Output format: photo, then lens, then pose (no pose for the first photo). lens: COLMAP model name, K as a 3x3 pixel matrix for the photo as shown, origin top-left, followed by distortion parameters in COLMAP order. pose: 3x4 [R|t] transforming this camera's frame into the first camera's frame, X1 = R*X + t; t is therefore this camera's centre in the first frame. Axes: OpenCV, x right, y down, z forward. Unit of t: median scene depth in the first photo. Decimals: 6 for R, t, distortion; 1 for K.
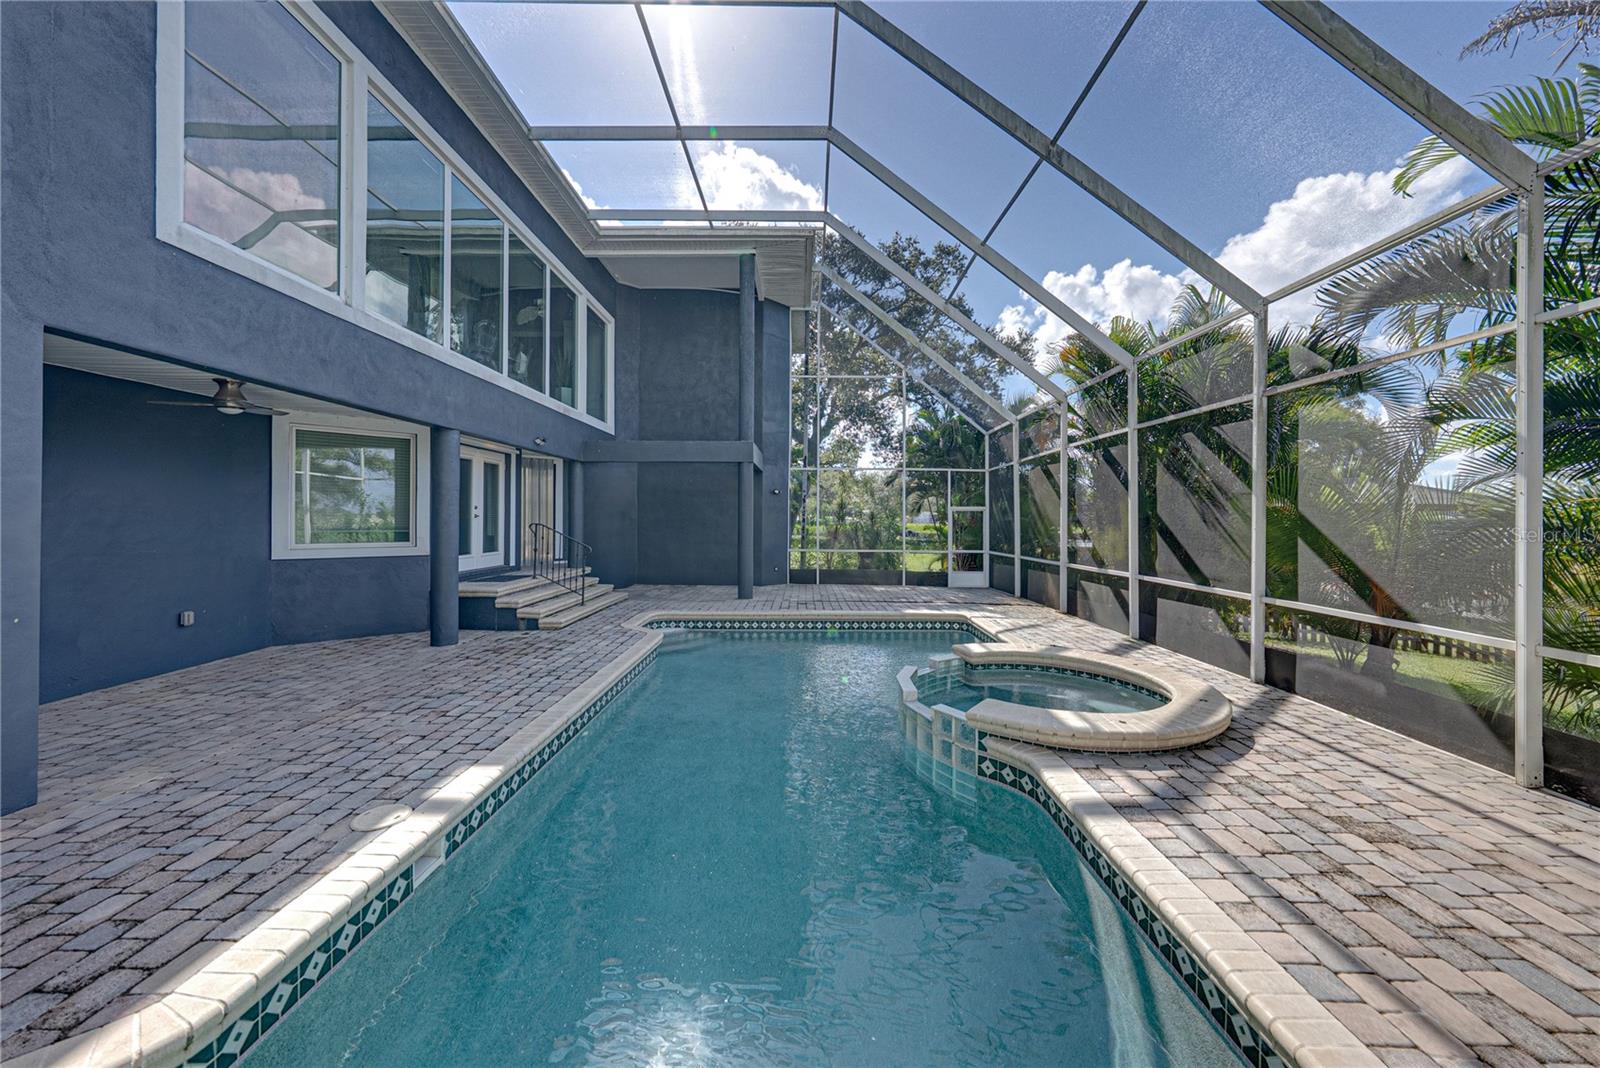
lens RADIAL K [[552.6, 0, 796.7], [0, 552.6, 515.5], [0, 0, 1]] dist [-0.001472, 0.000017]
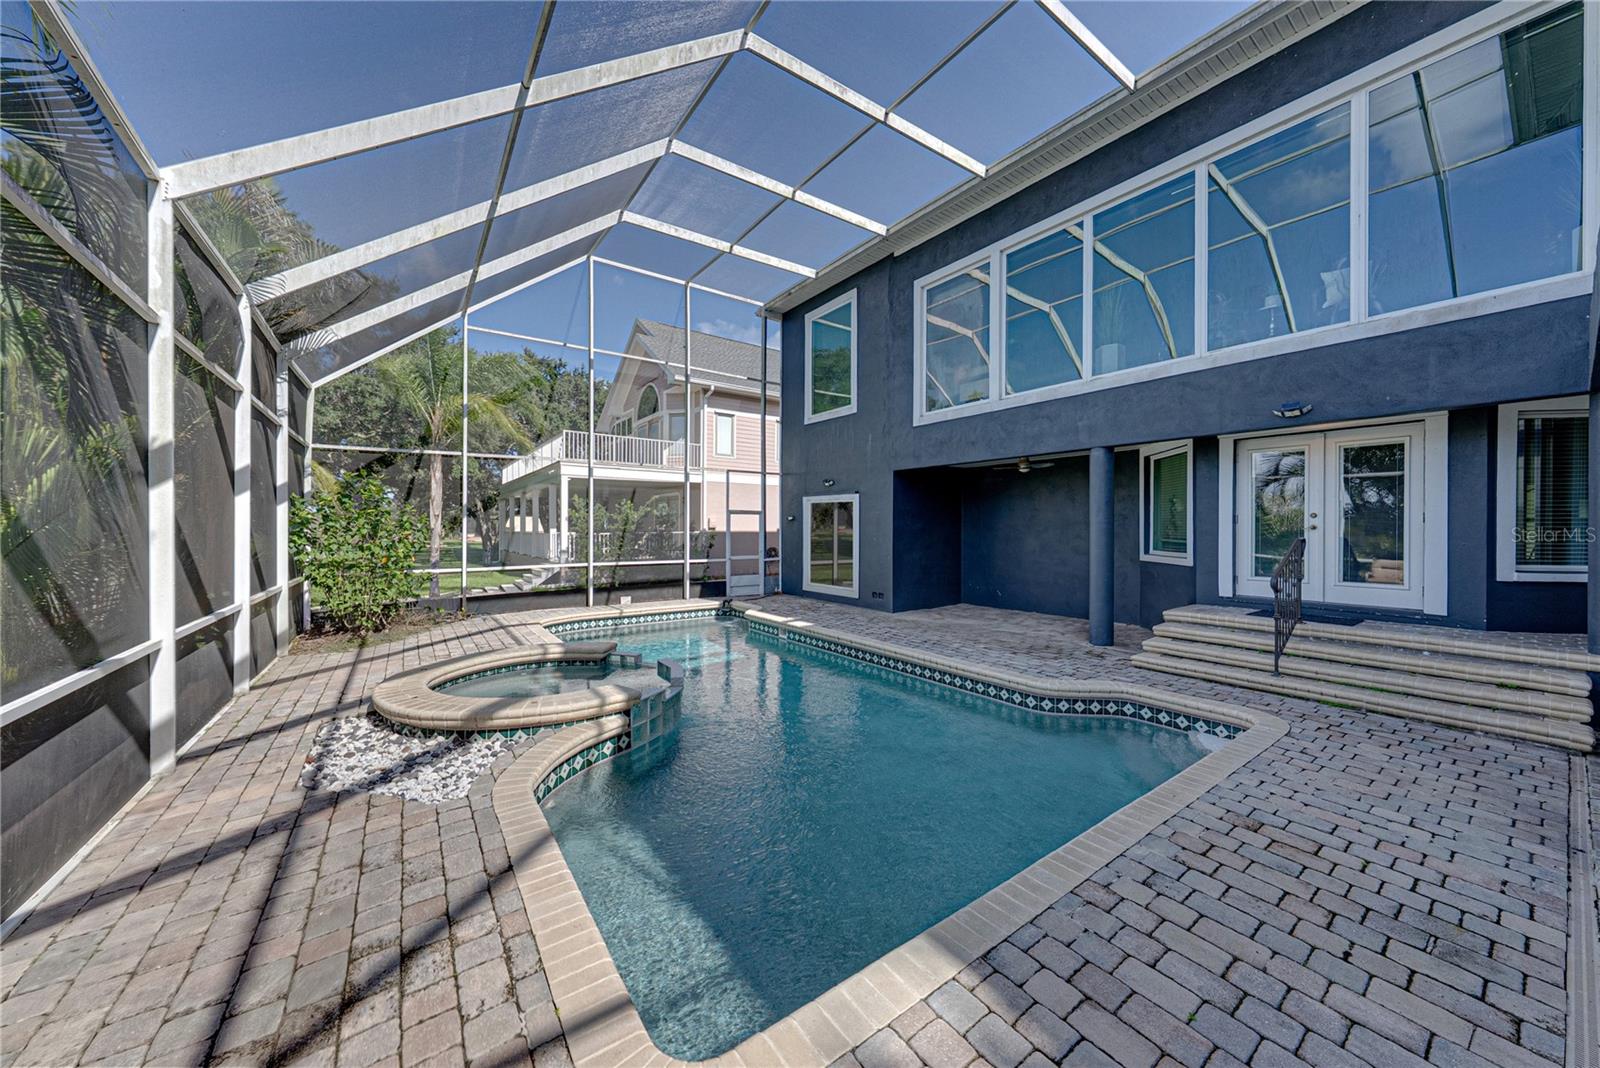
lens RADIAL K [[560.3, 0, 800.0], [0, 560.3, 534.0], [0, 0, 1]] dist [-0.000900, -0.000014]
pose [[-0.801202, -0.002983, -0.598386, 0.368157], [-0.006816, 0.999968, 0.004141, 0.009250], [0.598355, 0.007396, -0.801197, 1.116944]]
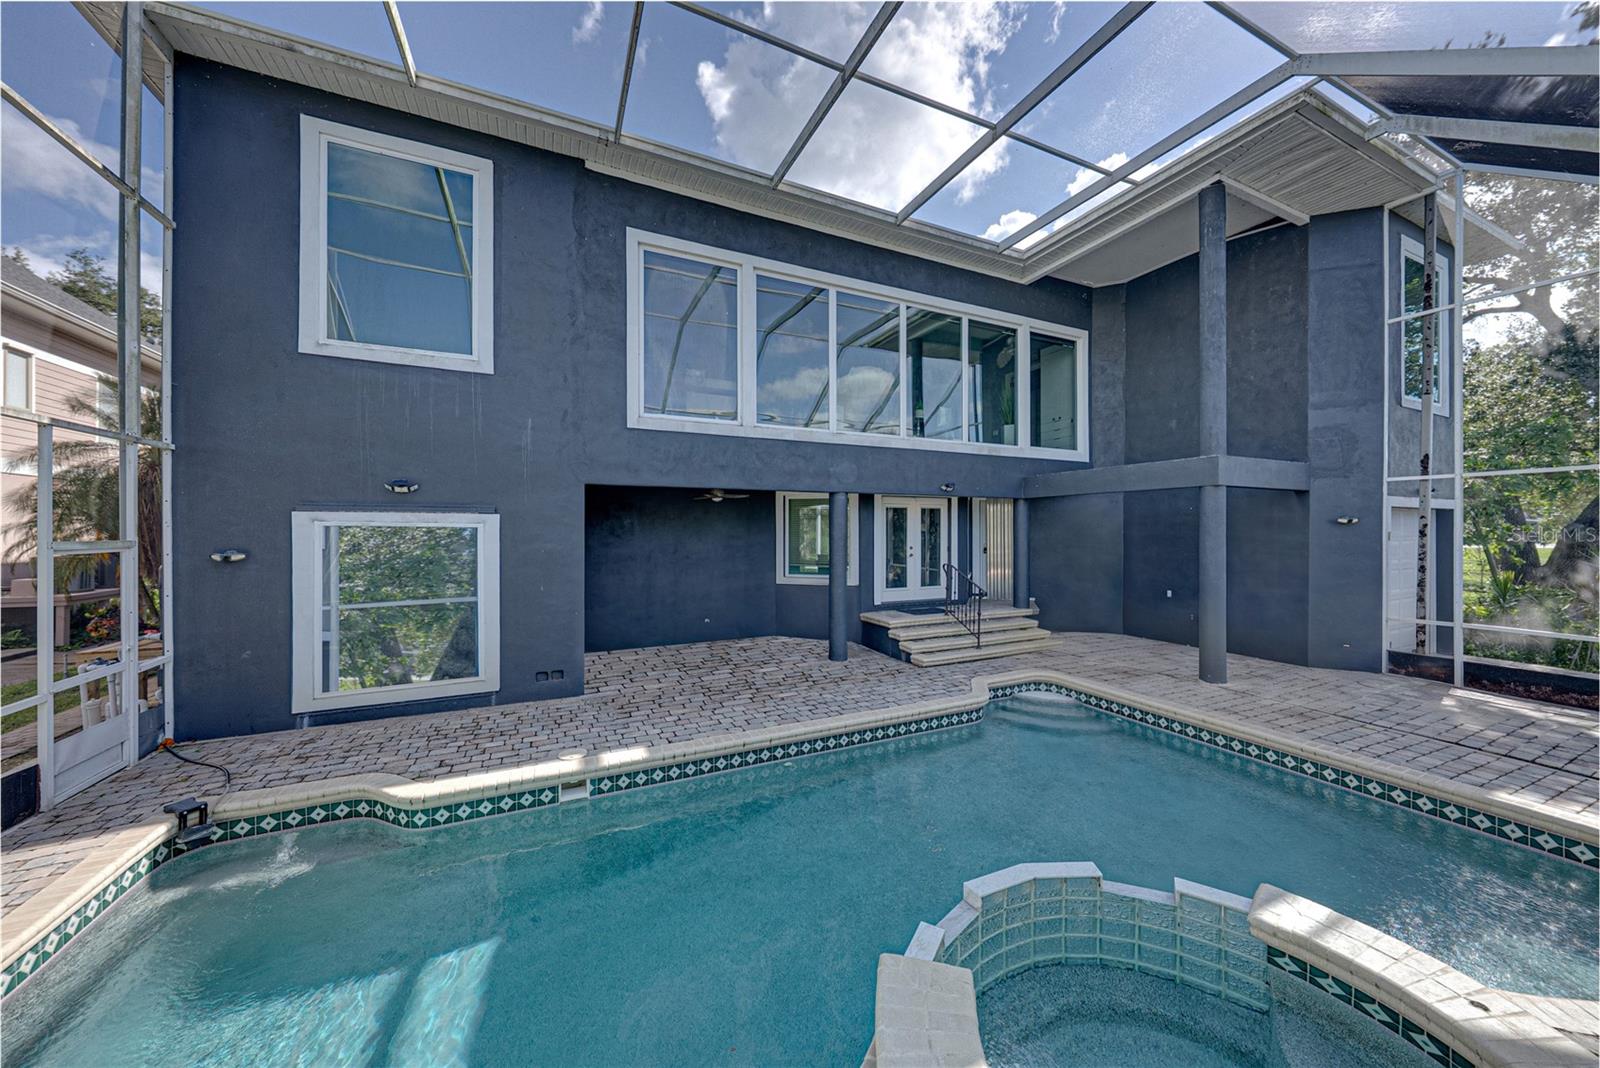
lens RADIAL K [[543.4, 0, 800.0], [0, 543.4, 534.0], [0, 0, 1]] dist [-0.001342, -0.000049]
pose [[0.436761, 0.002216, -0.899575, 0.336281], [0.004988, 0.999976, 0.004885, -0.048473], [0.899564, -0.006620, 0.436739, 0.269386]]
